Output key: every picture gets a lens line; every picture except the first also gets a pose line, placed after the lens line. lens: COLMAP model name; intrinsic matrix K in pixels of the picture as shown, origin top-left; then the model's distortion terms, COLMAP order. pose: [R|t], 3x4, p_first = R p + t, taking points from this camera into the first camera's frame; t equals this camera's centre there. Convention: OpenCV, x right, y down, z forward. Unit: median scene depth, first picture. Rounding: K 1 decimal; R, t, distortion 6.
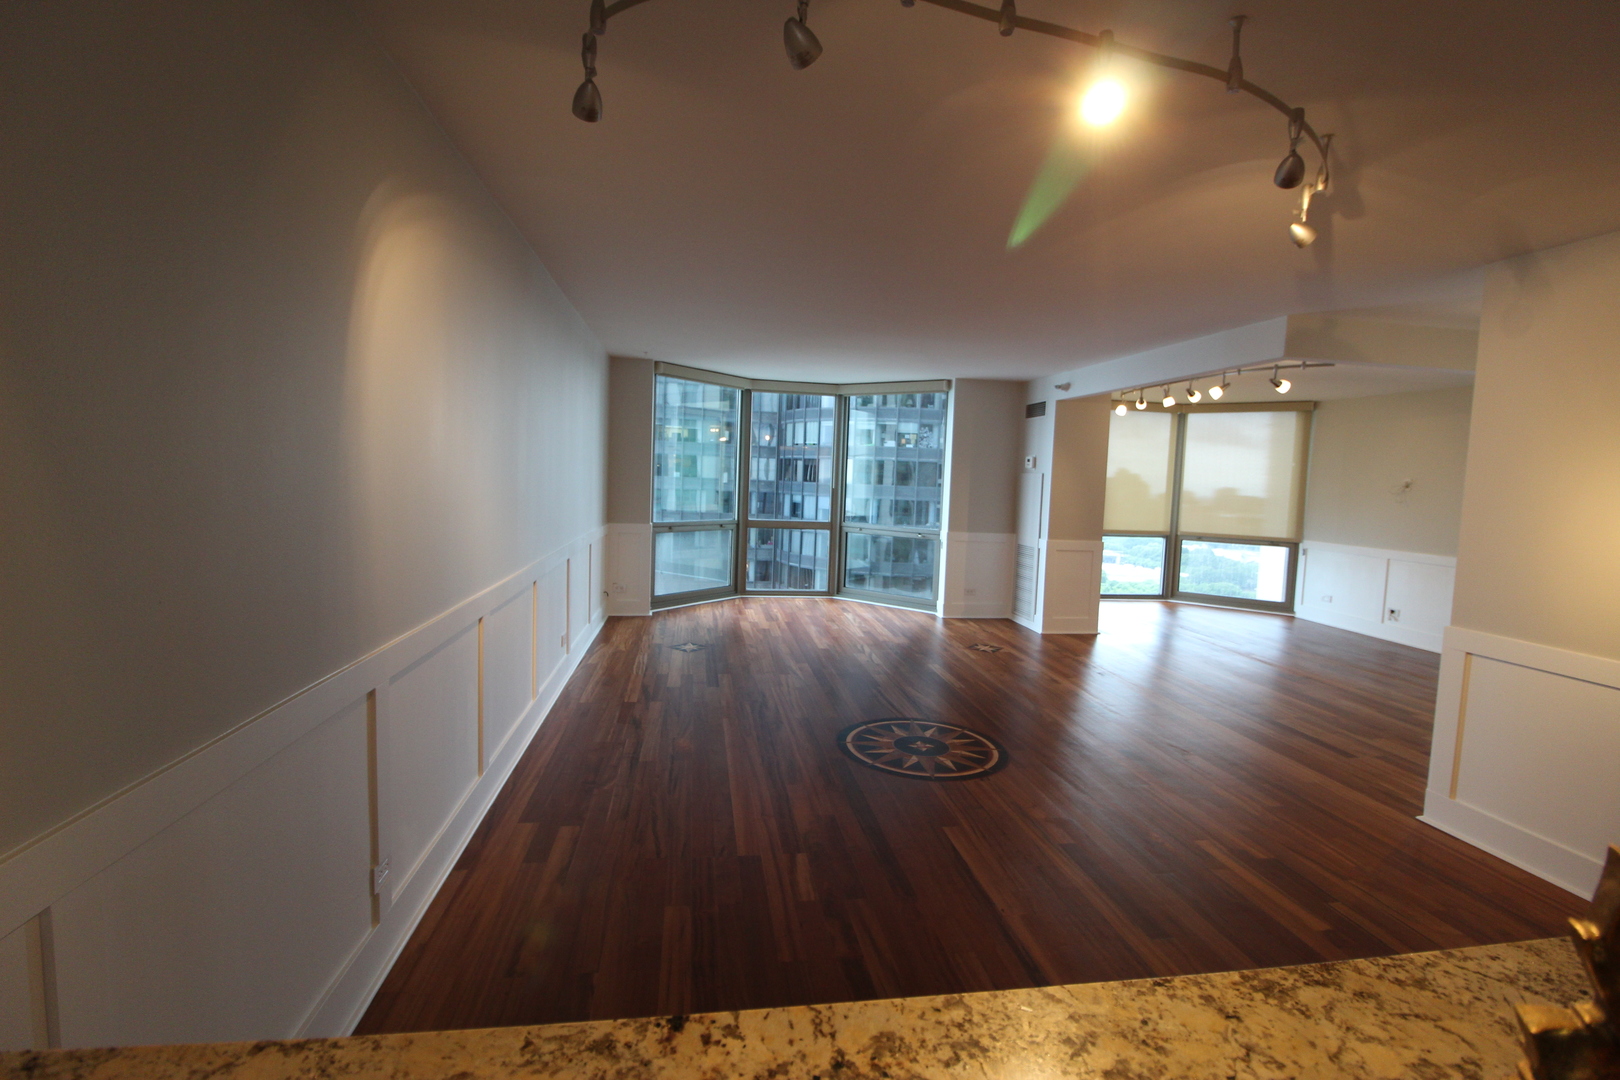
lens RADIAL K [[748.5, 0, 818.1], [0, 748.5, 527.8], [0, 0, 1]] dist [-0.008861, -0.007338]
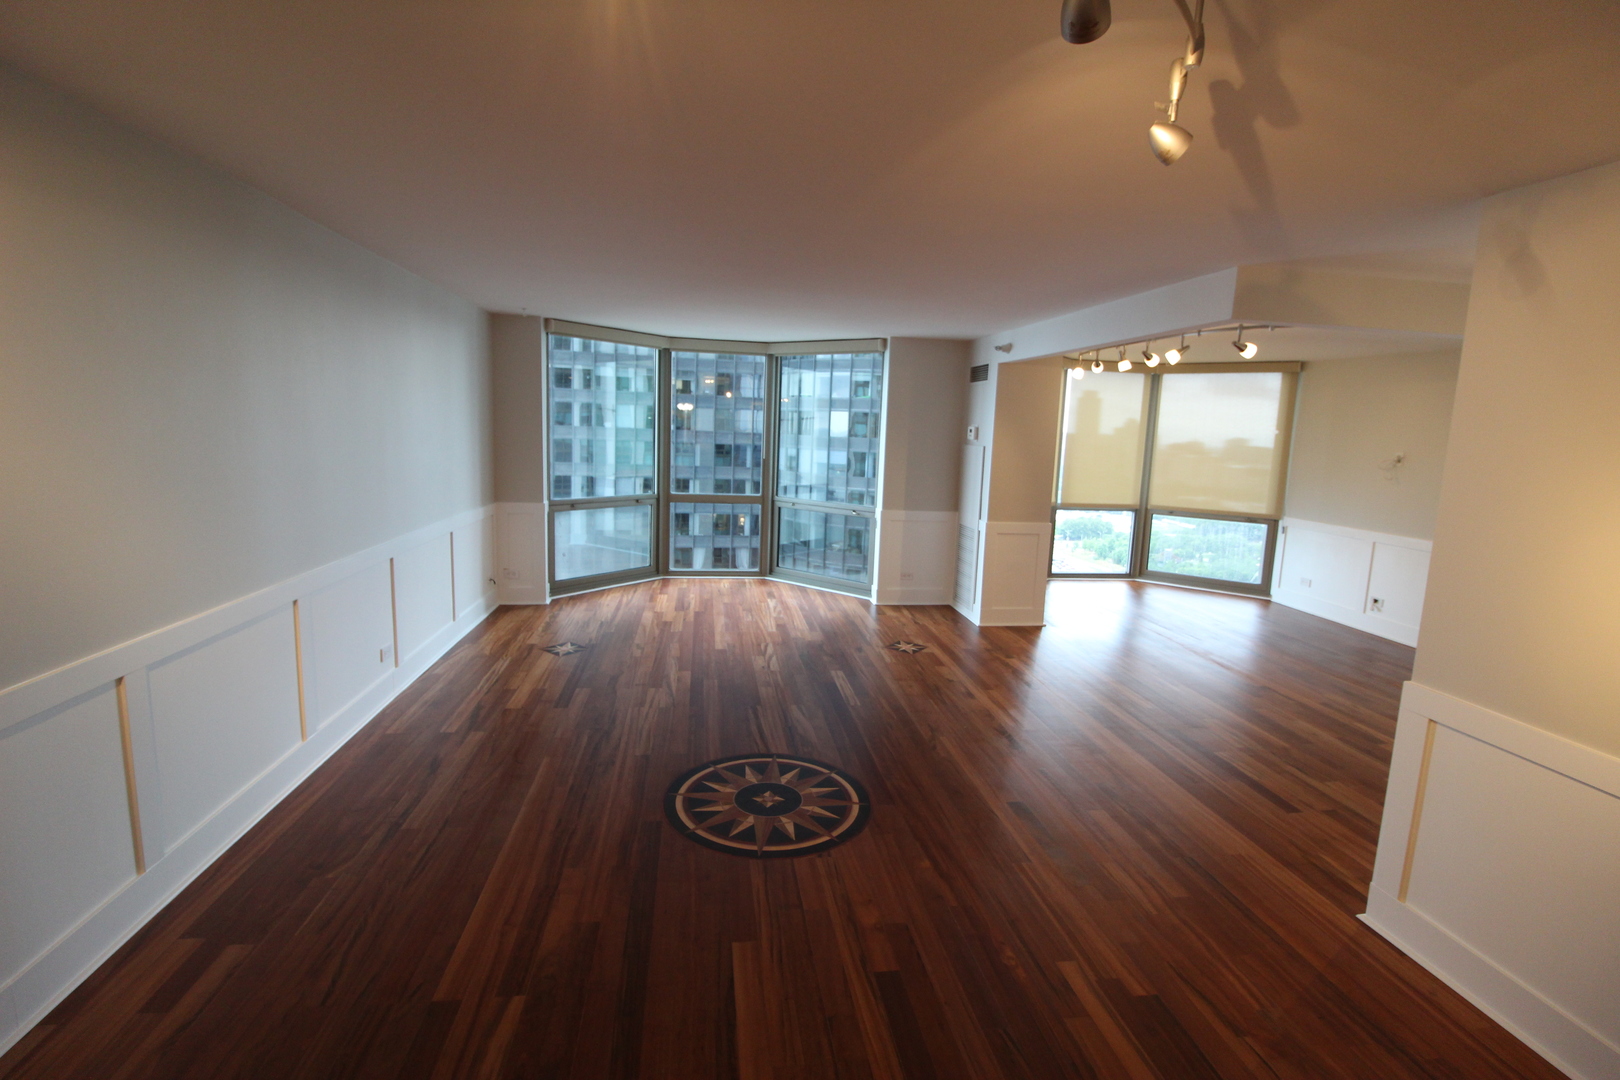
lens RADIAL K [[748.5, 0, 820.4], [0, 748.5, 525.0], [0, 0, 1]] dist [-0.008861, -0.007338]
pose [[0.999976, 0.001318, -0.006777, 0.119557], [-0.000894, 0.998060, 0.062249, -0.036778], [0.006846, -0.062241, 0.998038, 0.115879]]
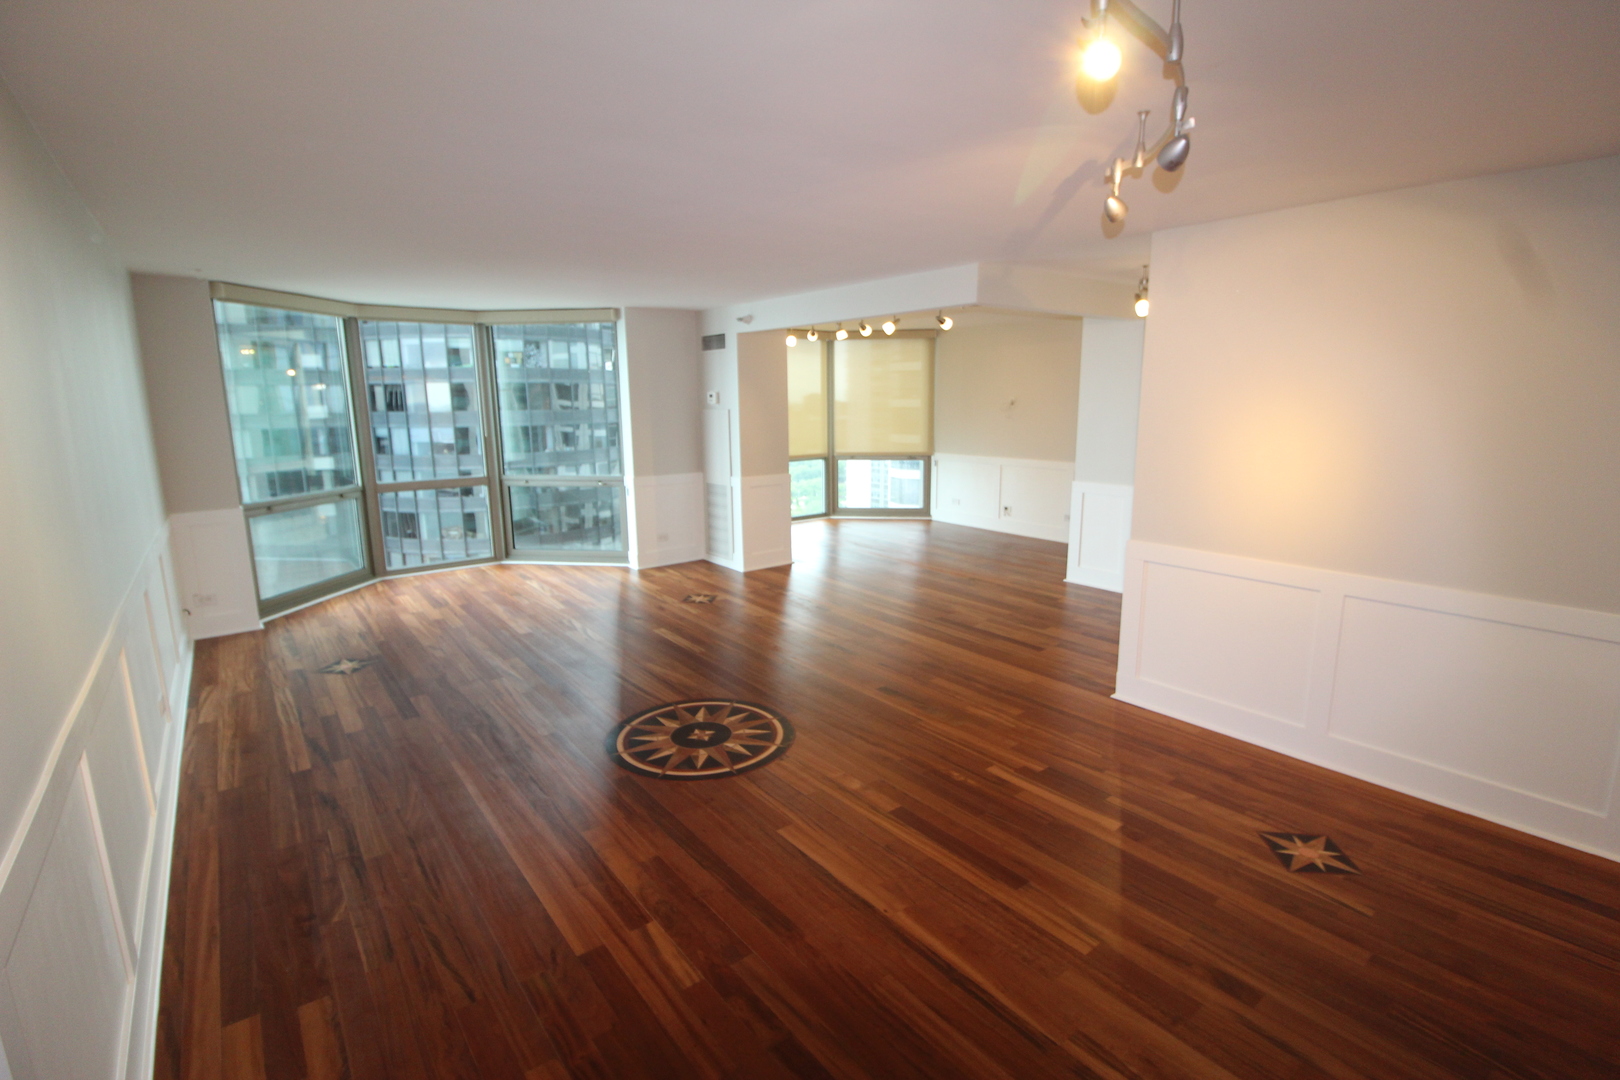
lens RADIAL K [[748.5, 0, 821.7], [0, 748.5, 534.2], [0, 0, 1]] dist [-0.008861, -0.007338]
pose [[0.870295, -0.132610, 0.474343, -0.081388], [0.074534, 0.987441, 0.139305, -0.041436], [-0.486859, -0.085882, 0.869248, 0.087987]]
